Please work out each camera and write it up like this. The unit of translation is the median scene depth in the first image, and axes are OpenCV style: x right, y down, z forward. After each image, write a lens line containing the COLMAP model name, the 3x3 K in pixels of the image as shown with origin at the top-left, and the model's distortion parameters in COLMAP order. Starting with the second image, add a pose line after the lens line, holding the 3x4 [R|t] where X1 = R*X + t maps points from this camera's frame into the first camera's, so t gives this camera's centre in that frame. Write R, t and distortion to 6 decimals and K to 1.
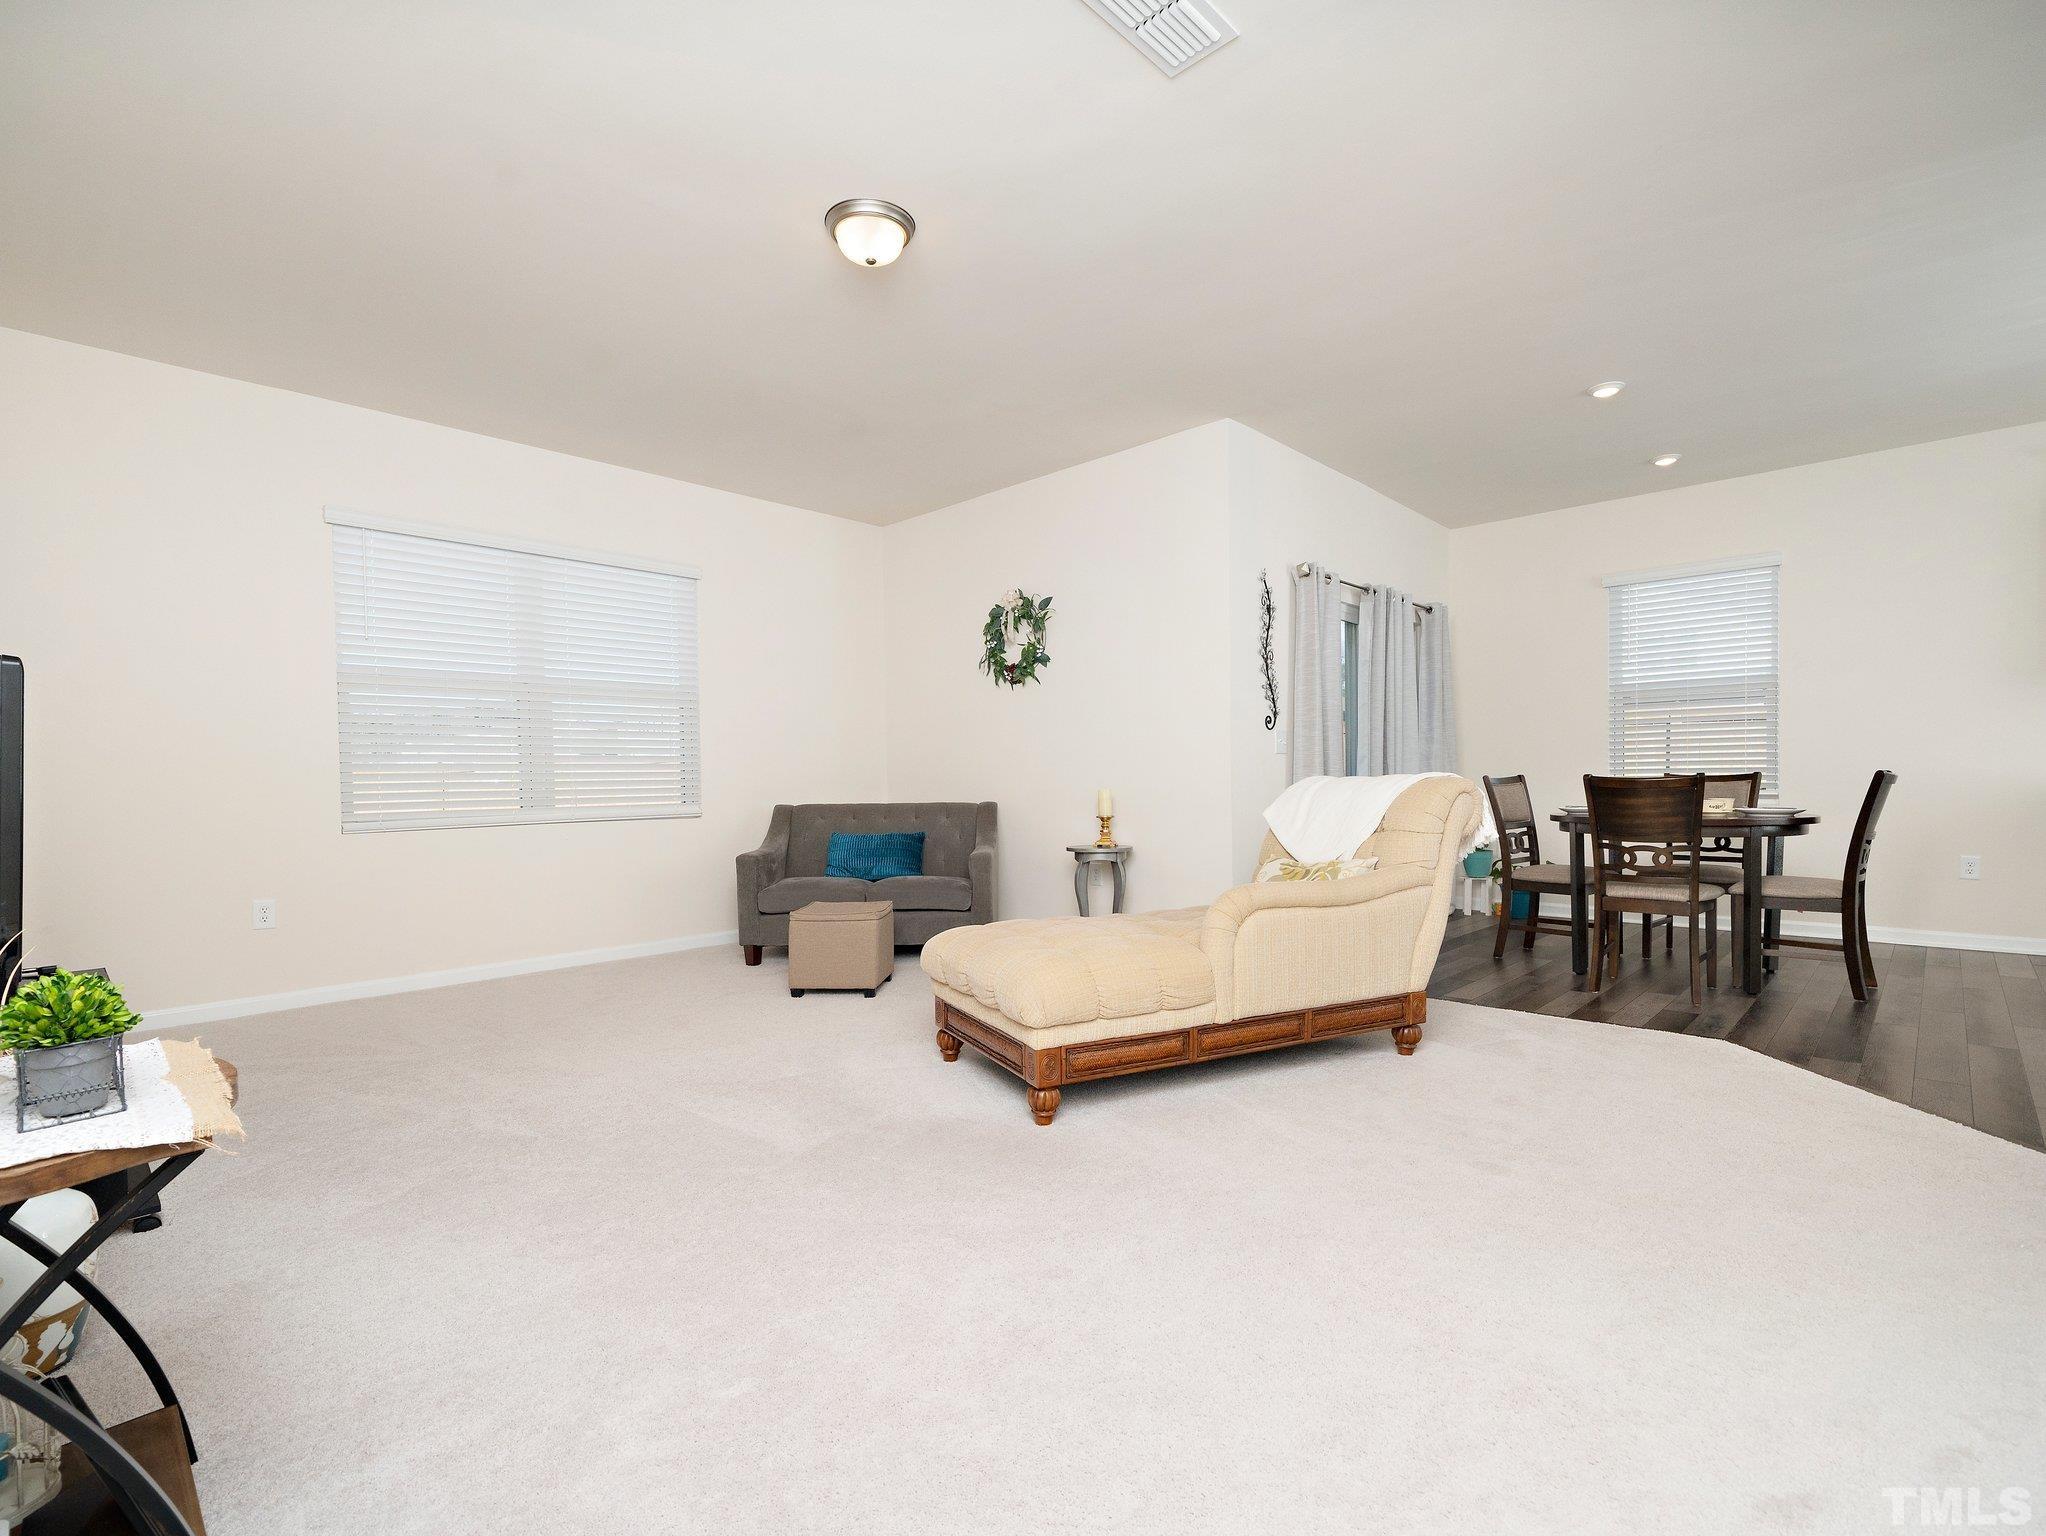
lens RADIAL K [[989.1, 0, 1025.4], [0, 989.1, 782.2], [0, 0, 1]] dist [0.001400, -0.000323]
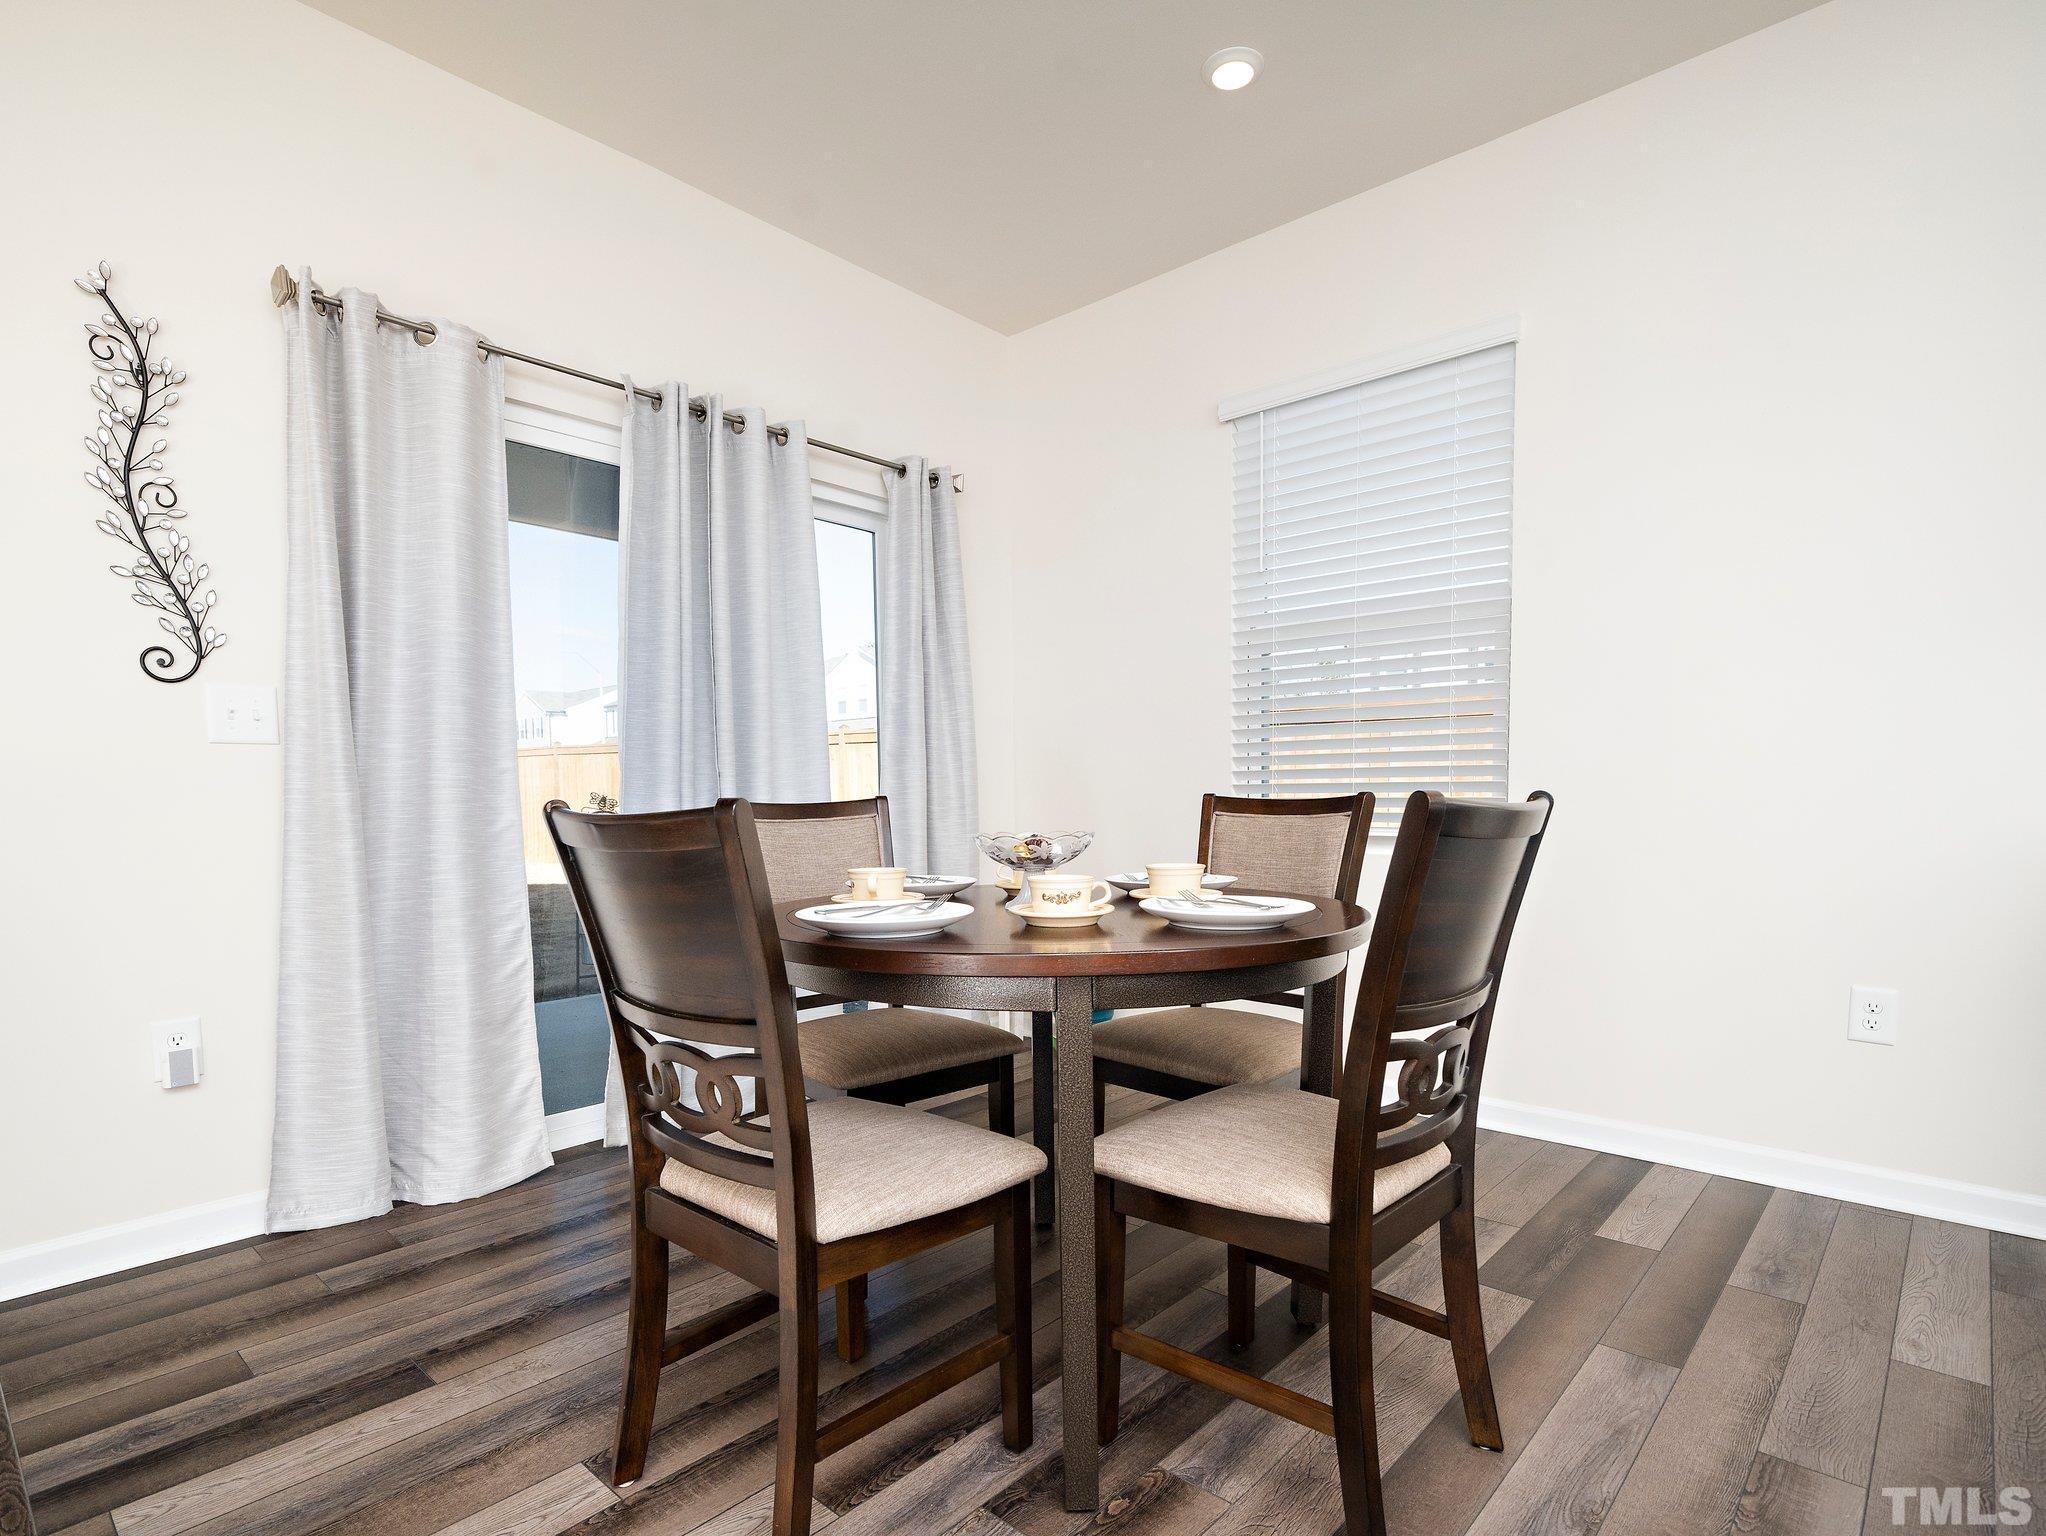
lens RADIAL K [[1066.8, 0, 1017.8], [0, 1066.8, 814.1], [0, 0, 1]] dist [0.001608, 0.000664]
pose [[0.999410, -0.000734, 0.034324, 0.578388], [0.000029, 0.999790, 0.020513, -0.009800], [-0.034332, -0.020500, 0.999200, 0.562990]]
